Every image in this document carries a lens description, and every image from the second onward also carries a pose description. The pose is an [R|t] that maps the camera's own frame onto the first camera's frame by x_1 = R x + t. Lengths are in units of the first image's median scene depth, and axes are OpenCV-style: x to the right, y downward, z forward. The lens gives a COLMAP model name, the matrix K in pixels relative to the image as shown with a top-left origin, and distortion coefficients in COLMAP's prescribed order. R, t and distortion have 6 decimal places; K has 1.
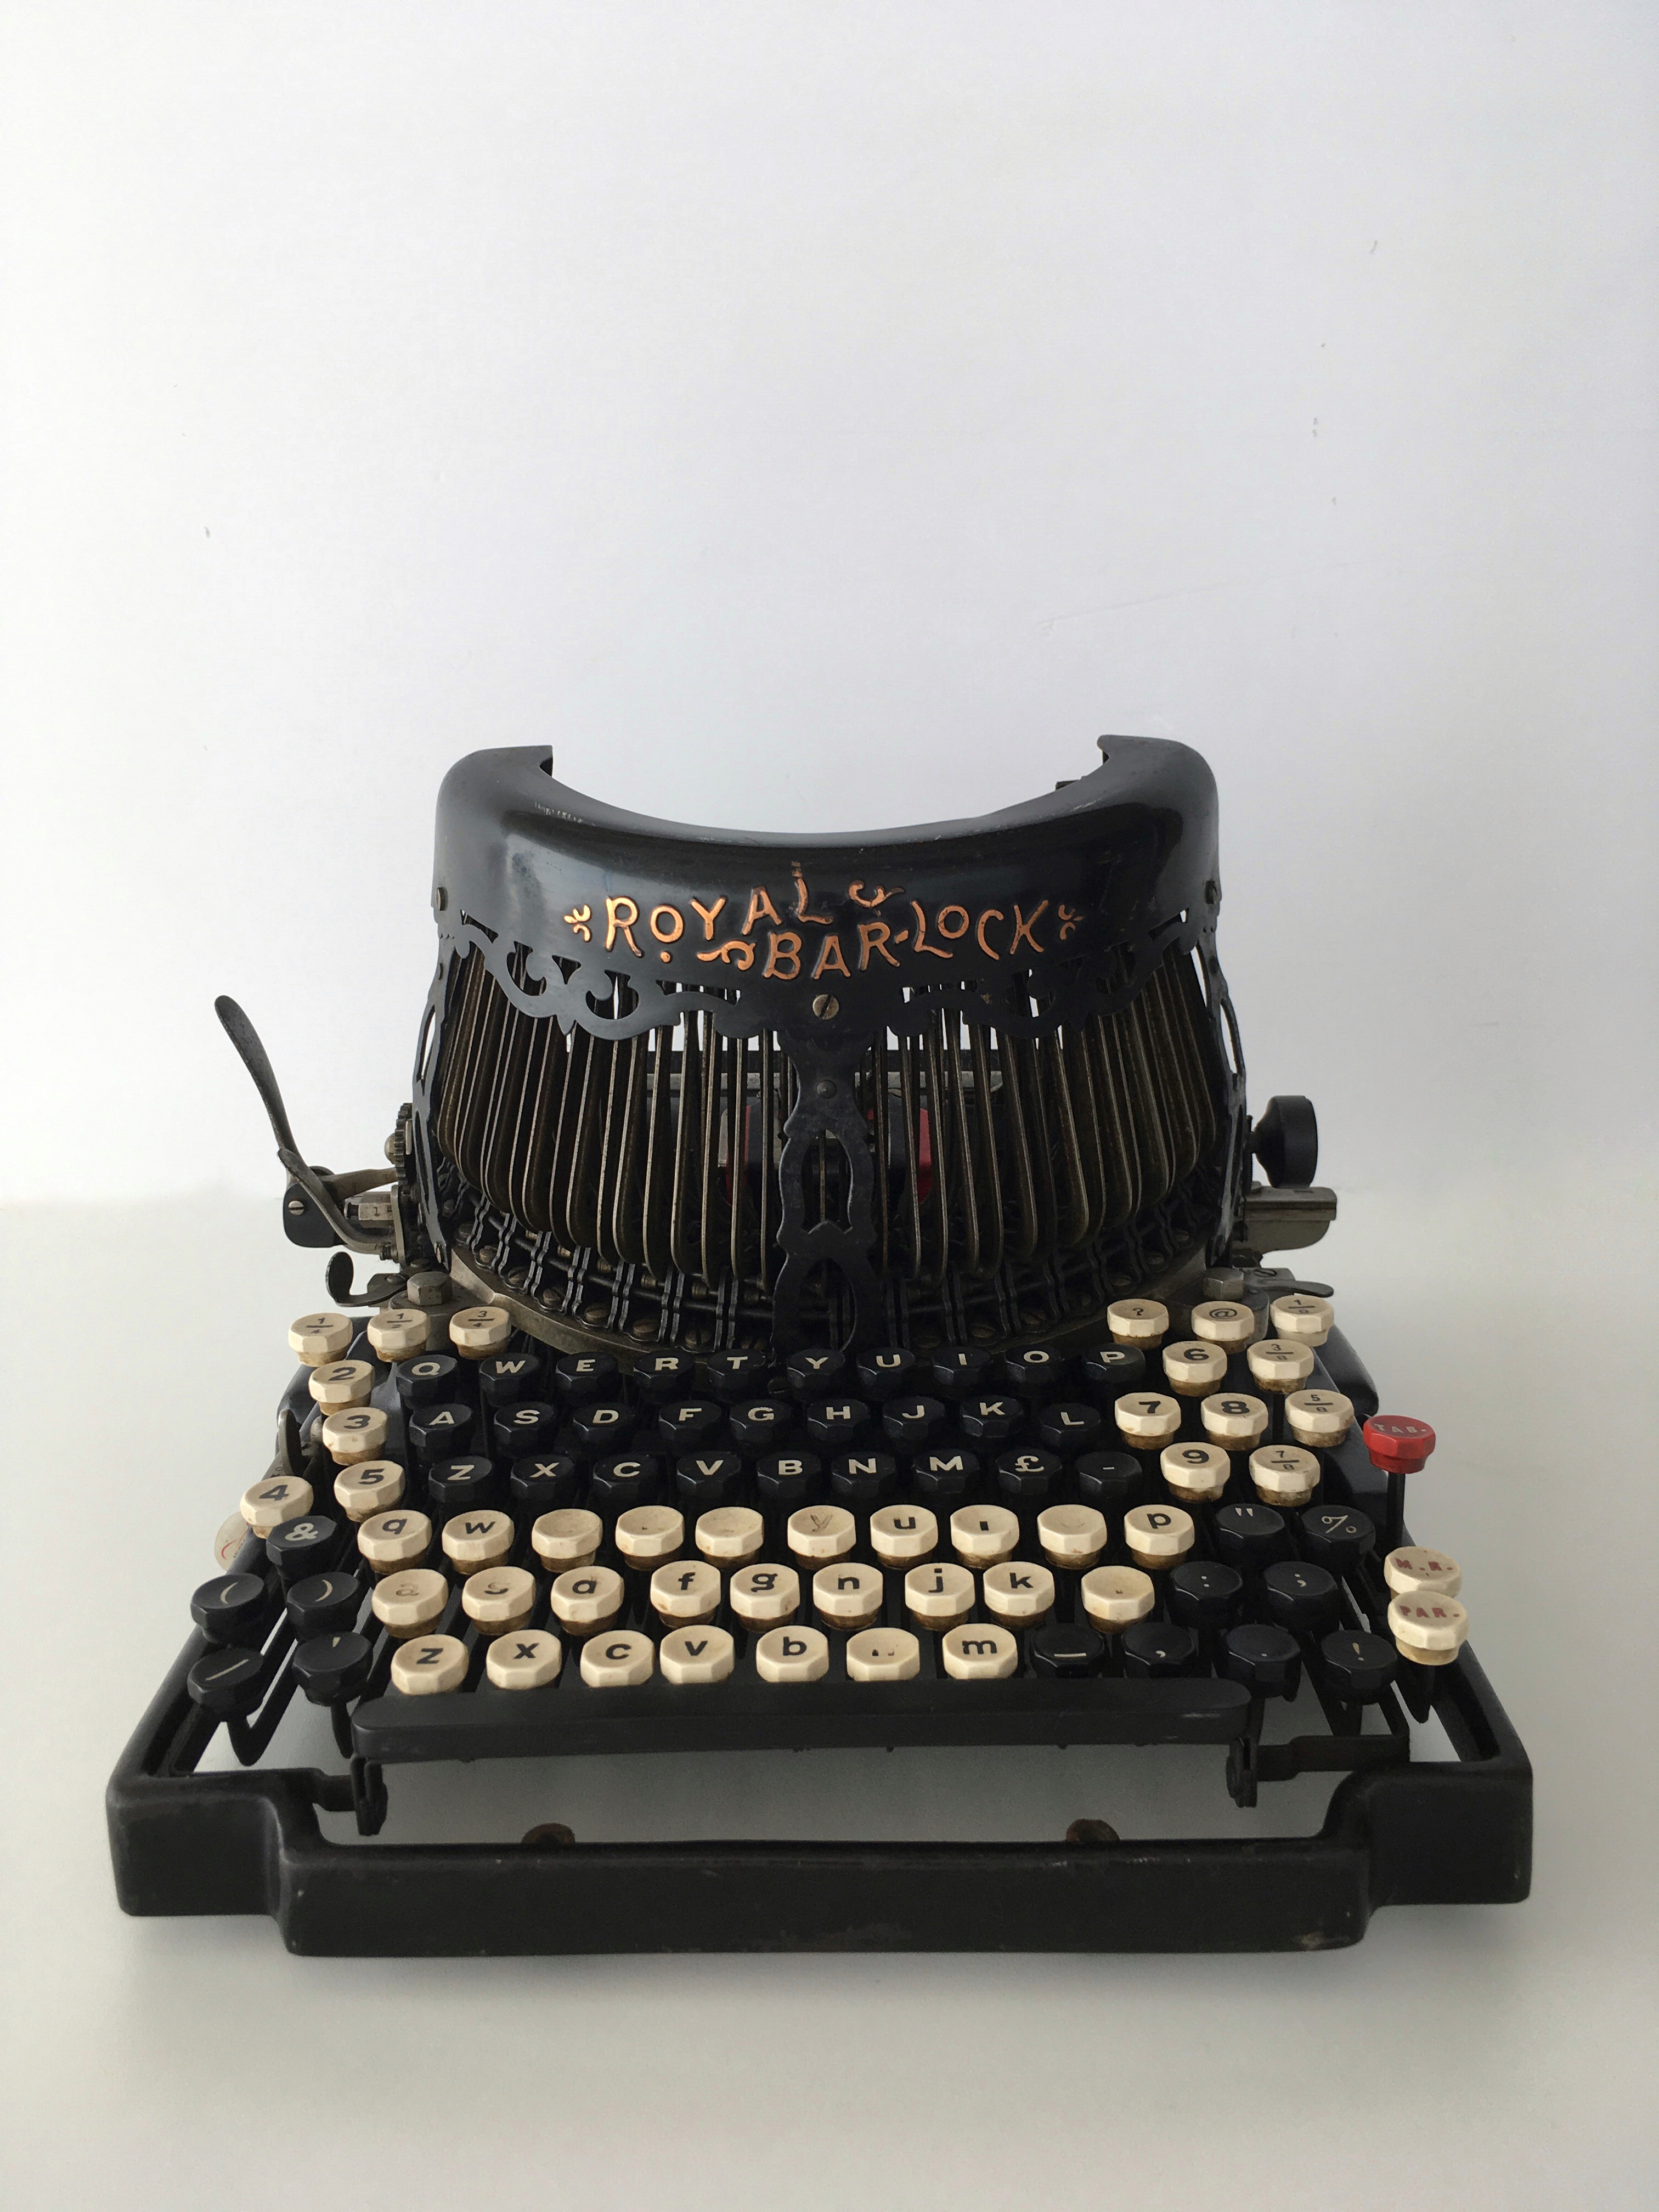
lens RADIAL K [[1949.6, 0, 829.5], [0, 1949.6, 1106.0], [0, 0, 1]] dist [0.100644, -0.165559]
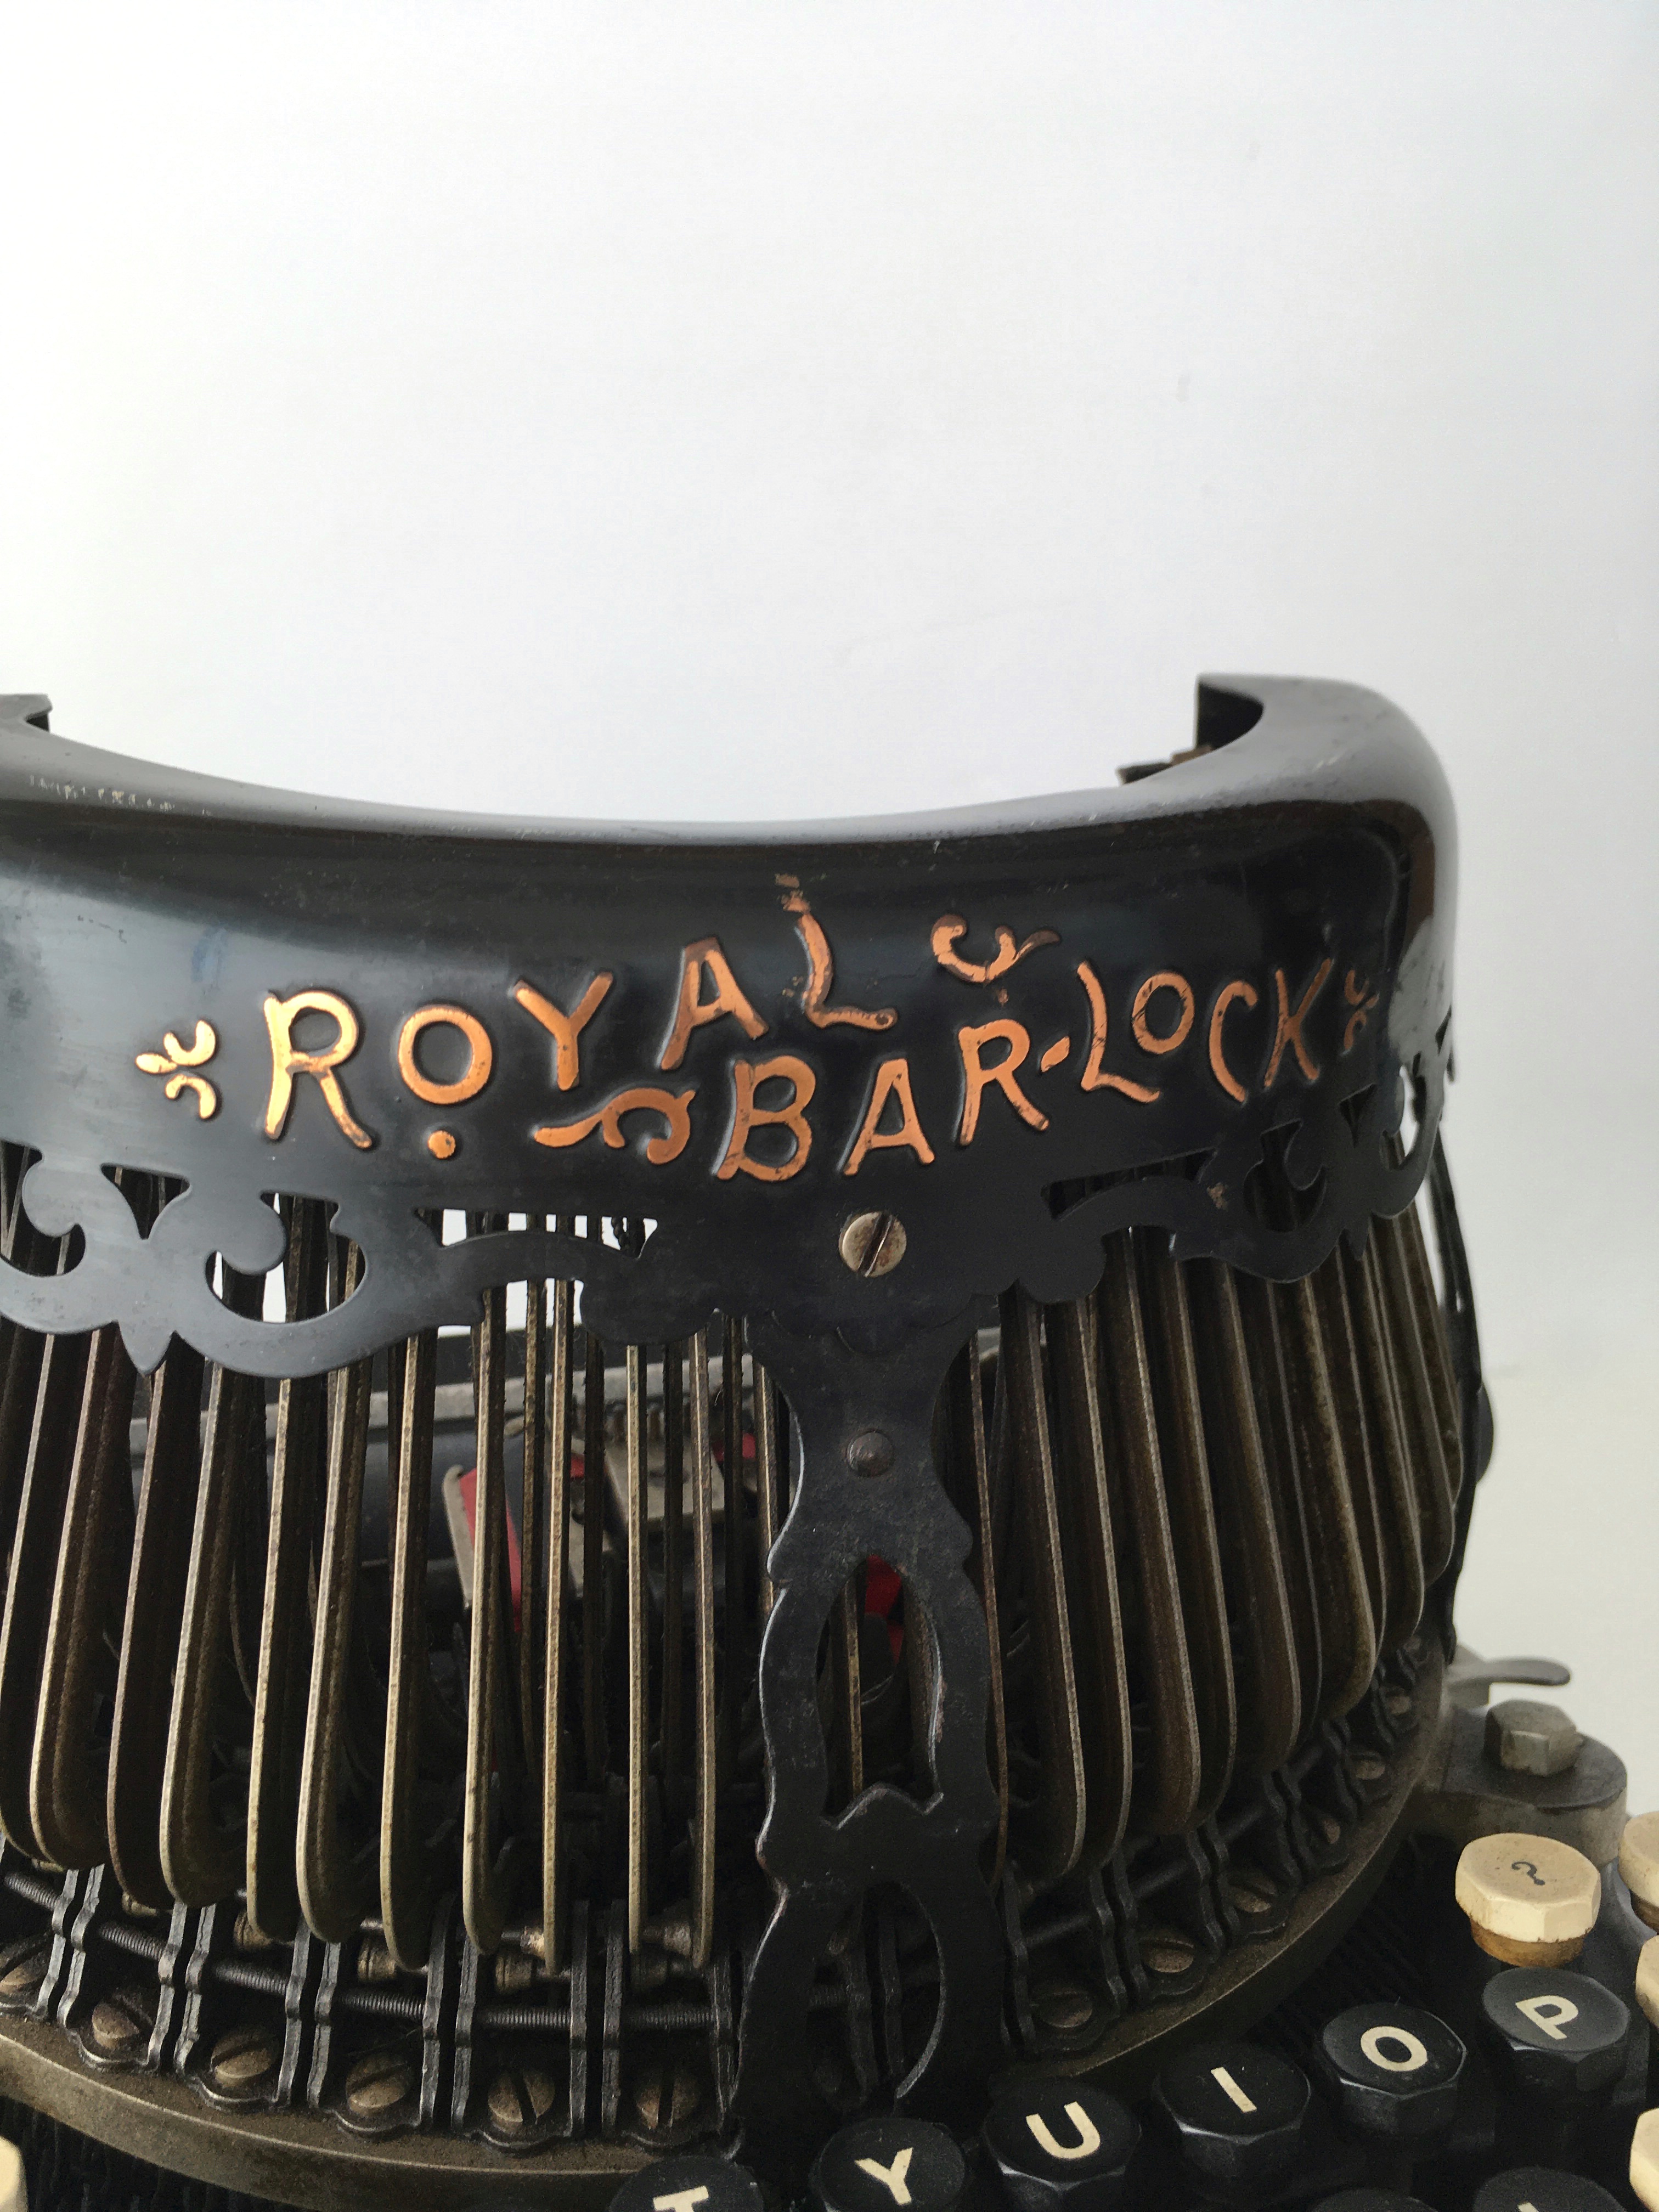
lens RADIAL K [[1949.6, 0, 829.5], [0, 1949.6, 1106.0], [0, 0, 1]] dist [0.100644, -0.165559]
pose [[0.958957, -0.056073, 0.277953, -0.117050], [0.085788, 0.991685, -0.095920, -0.041250], [-0.270263, 0.115828, 0.955794, 0.622680]]
